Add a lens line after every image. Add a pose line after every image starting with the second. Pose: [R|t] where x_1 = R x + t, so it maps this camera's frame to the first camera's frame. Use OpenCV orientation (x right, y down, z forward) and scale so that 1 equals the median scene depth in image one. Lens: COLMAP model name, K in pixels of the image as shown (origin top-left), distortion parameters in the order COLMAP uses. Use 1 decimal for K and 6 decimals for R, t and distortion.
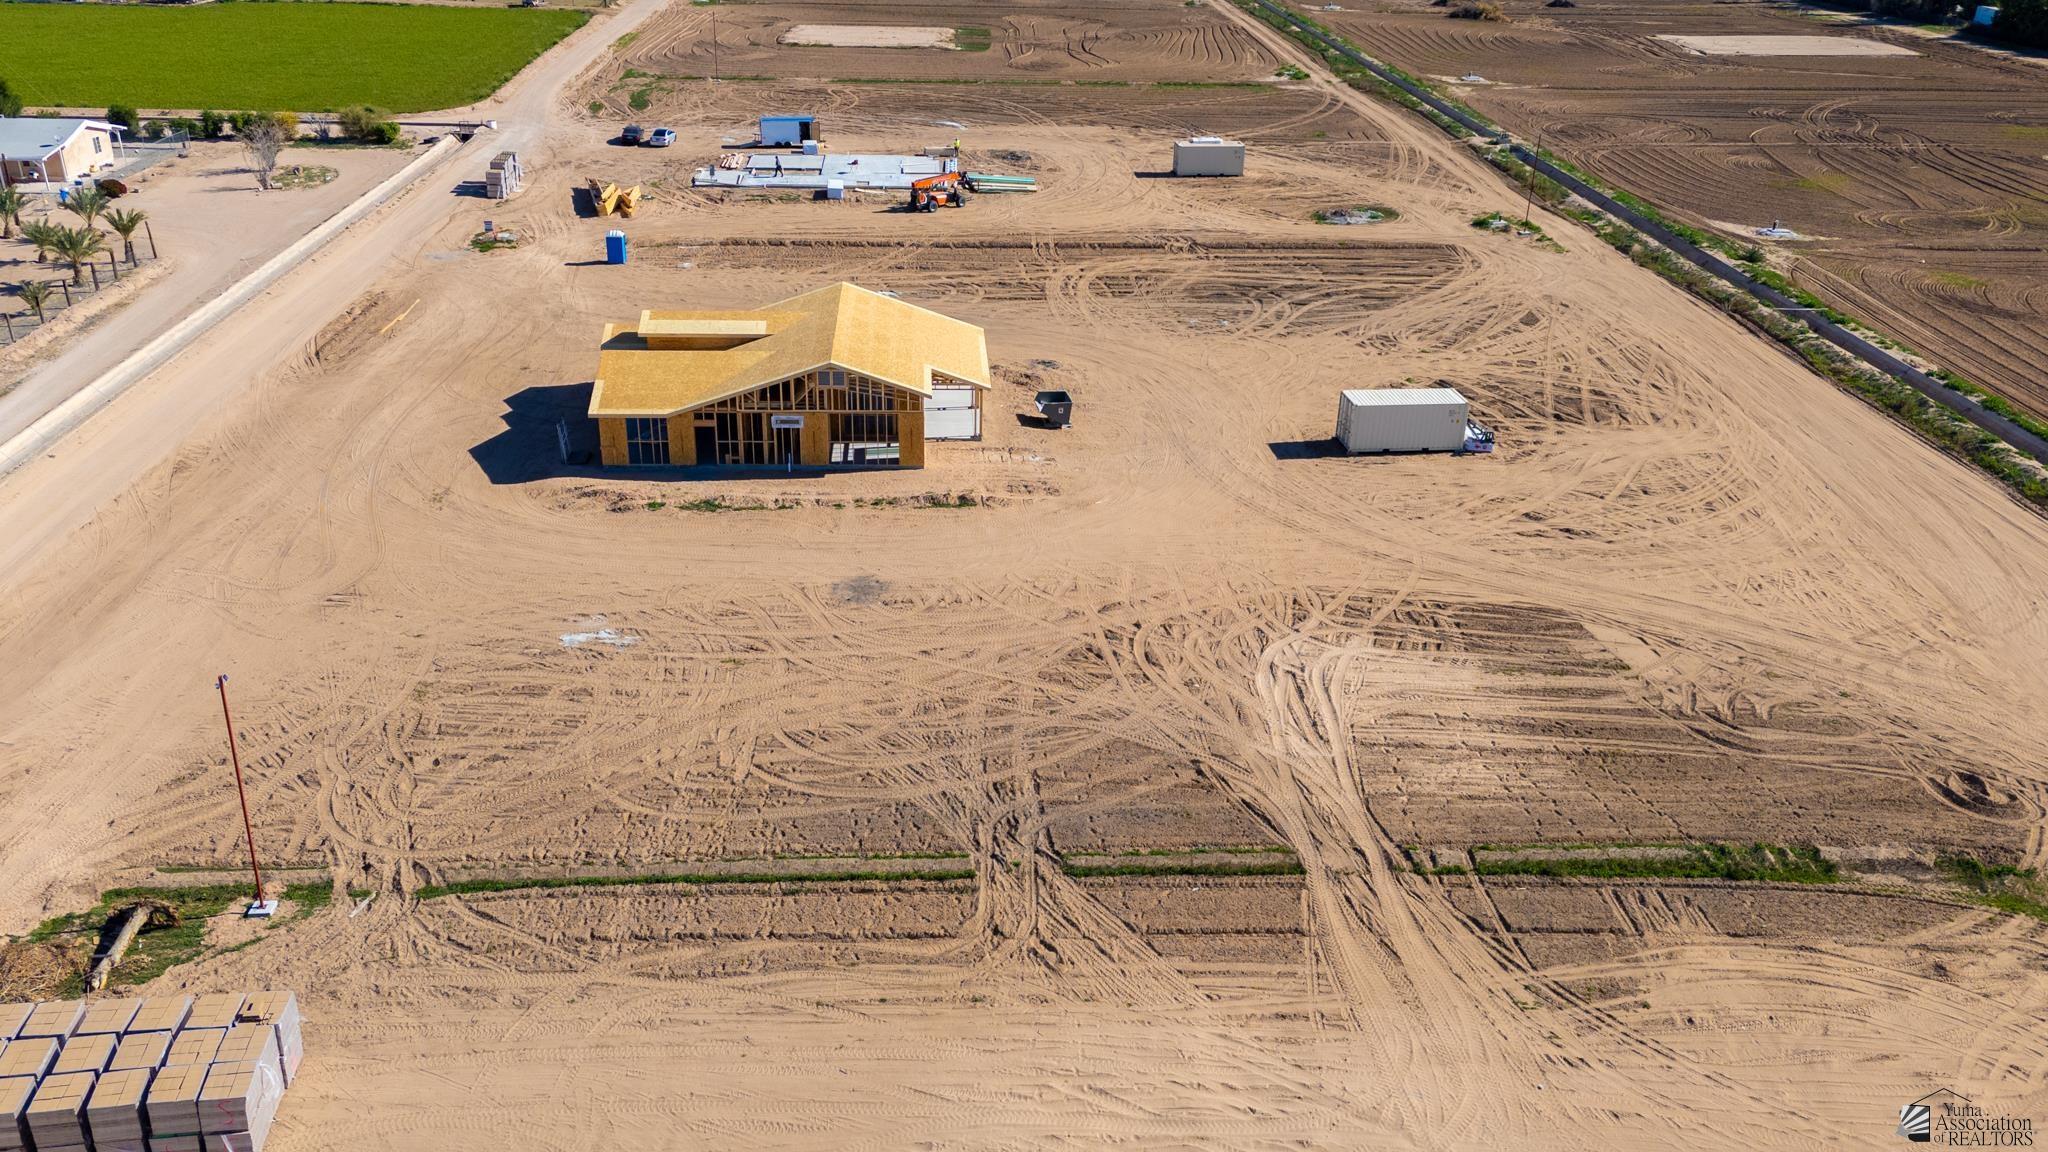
lens RADIAL K [[1594.3, 0, 1030.0], [0, 1594.3, 617.4], [0, 0, 1]] dist [0.050639, -0.036322]
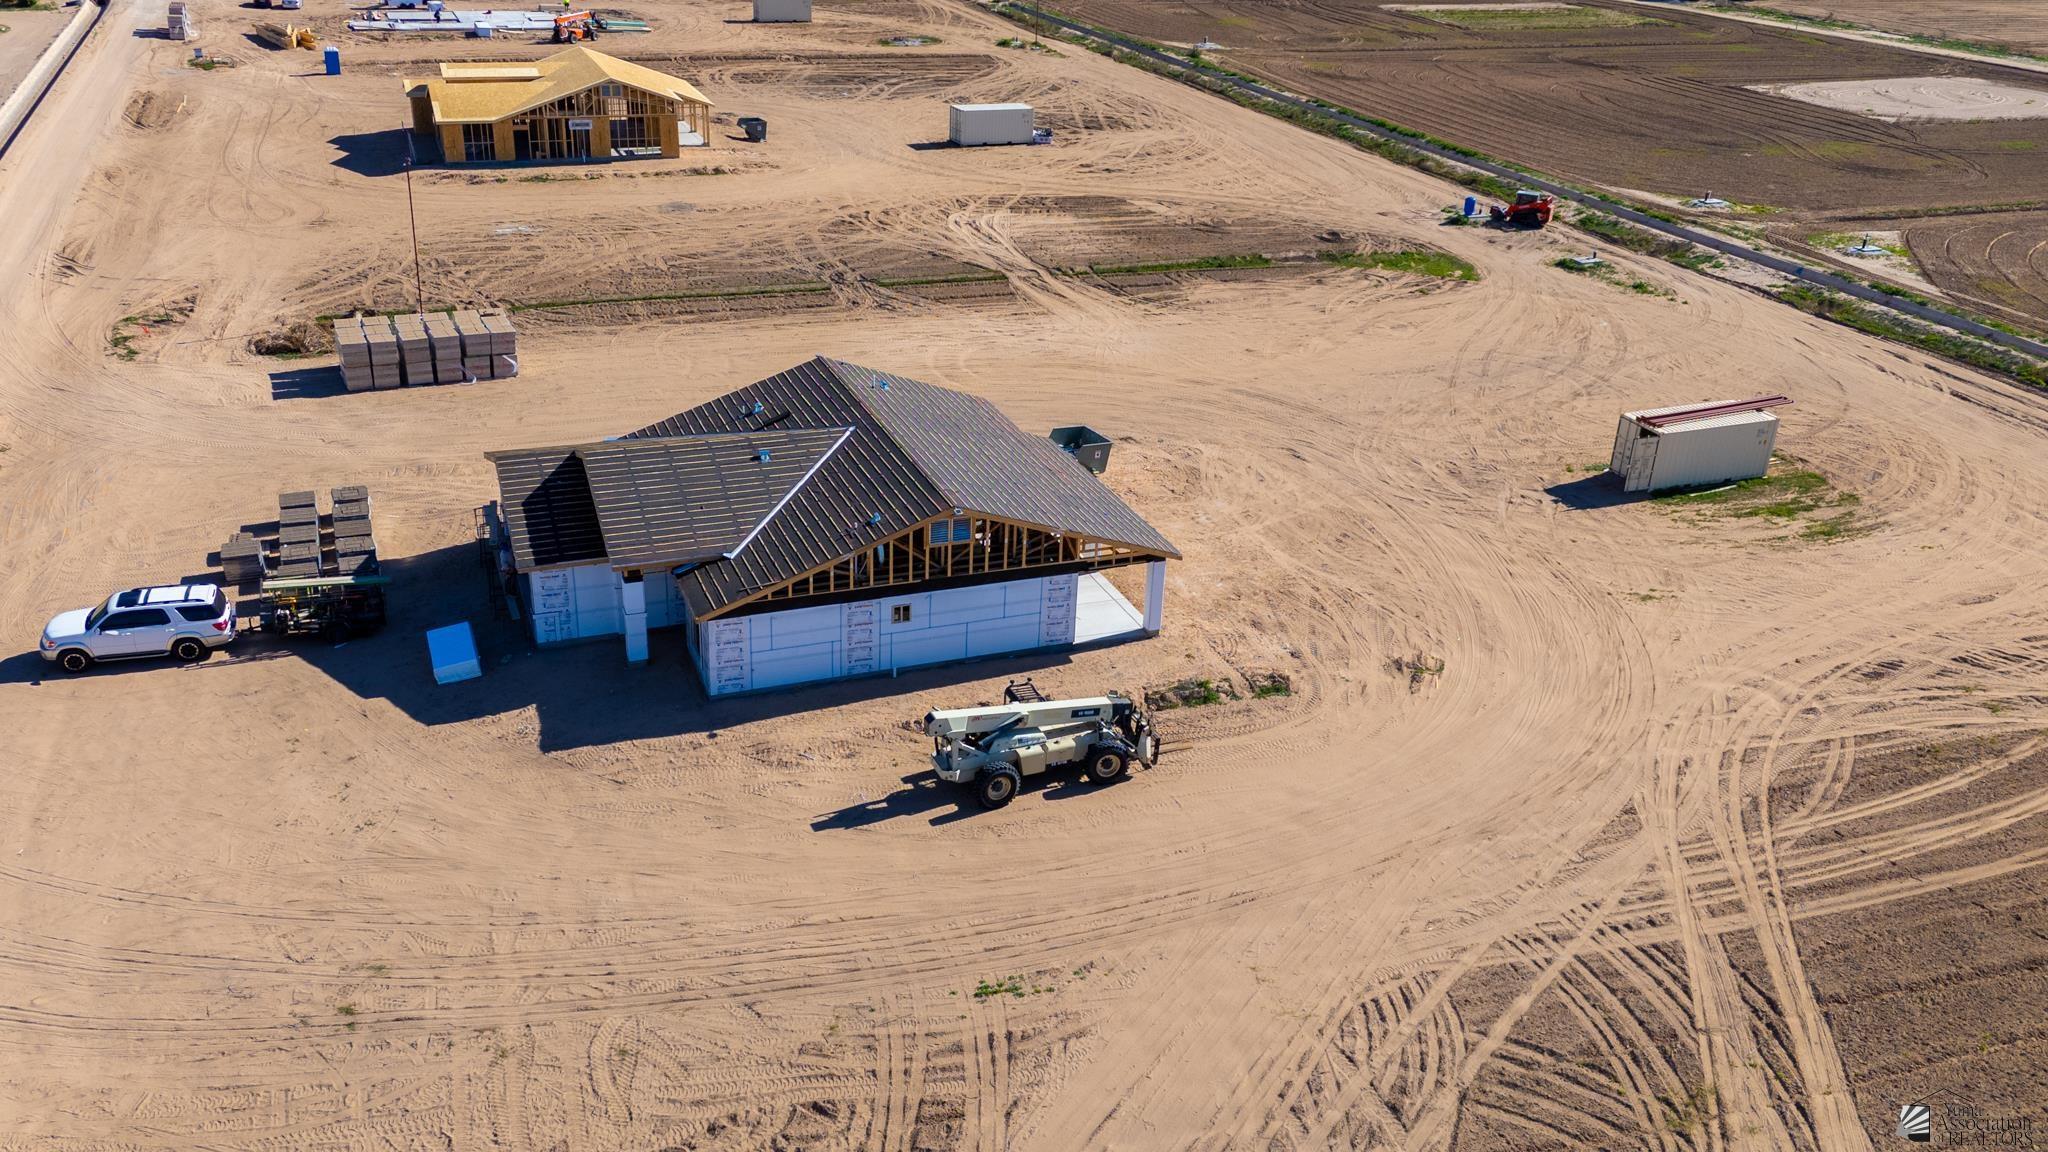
lens RADIAL K [[1594.3, 0, 1030.0], [0, 1594.3, 617.4], [0, 0, 1]] dist [0.050639, -0.036322]
pose [[0.949680, -0.129081, 0.285387, -0.213906], [0.123349, 0.991634, 0.038050, 0.275175], [-0.287911, -0.000933, 0.957657, -0.428472]]
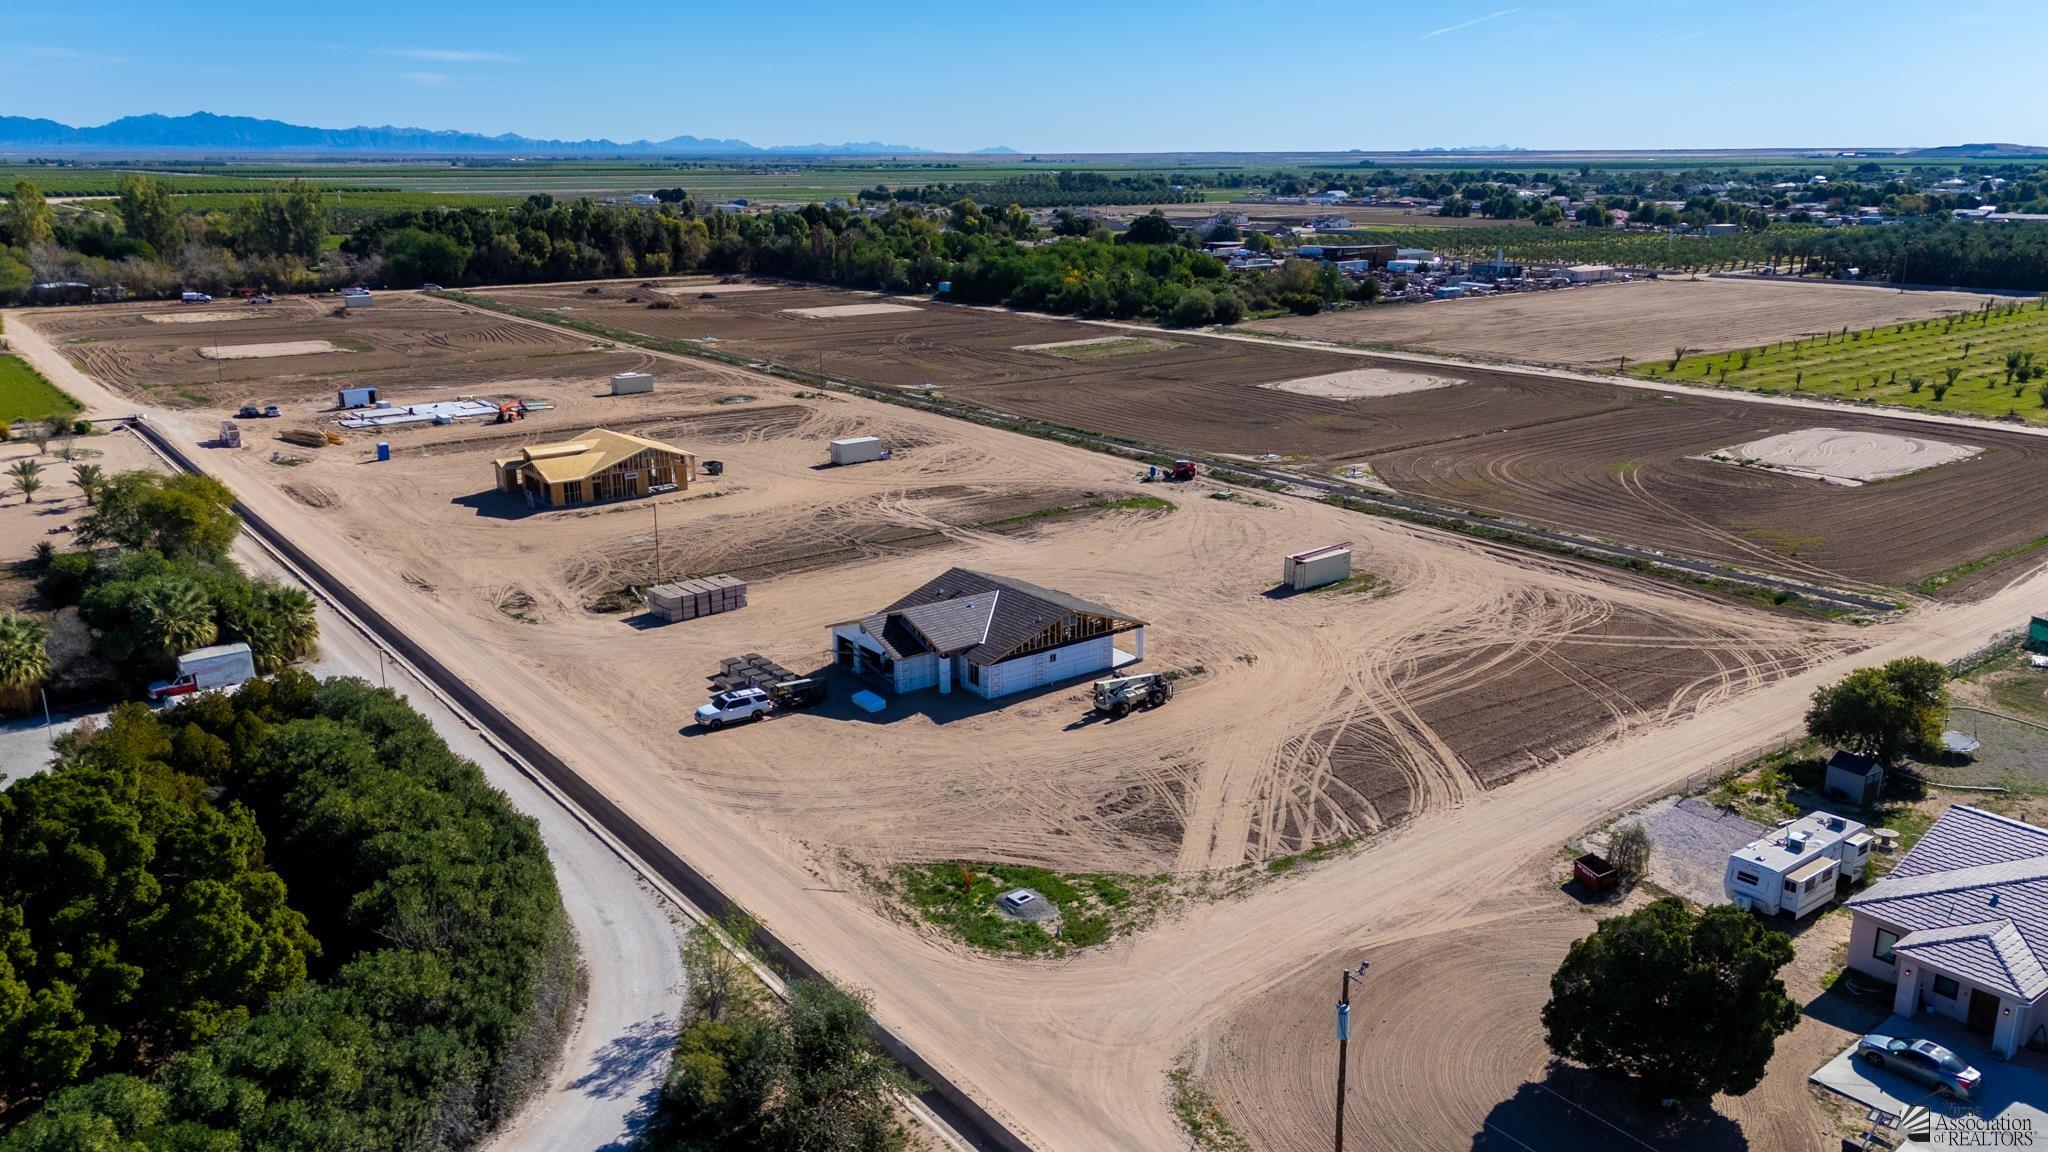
lens RADIAL K [[1414.0, 0, 1024.0], [0, 1414.0, 576.0], [0, 0, 1]] dist [0.077168, -0.023908]
pose [[0.824605, -0.178991, 0.536646, -0.733313], [0.270476, 0.957917, -0.096111, 0.330267], [-0.496860, 0.224403, 0.838316, -0.872783]]
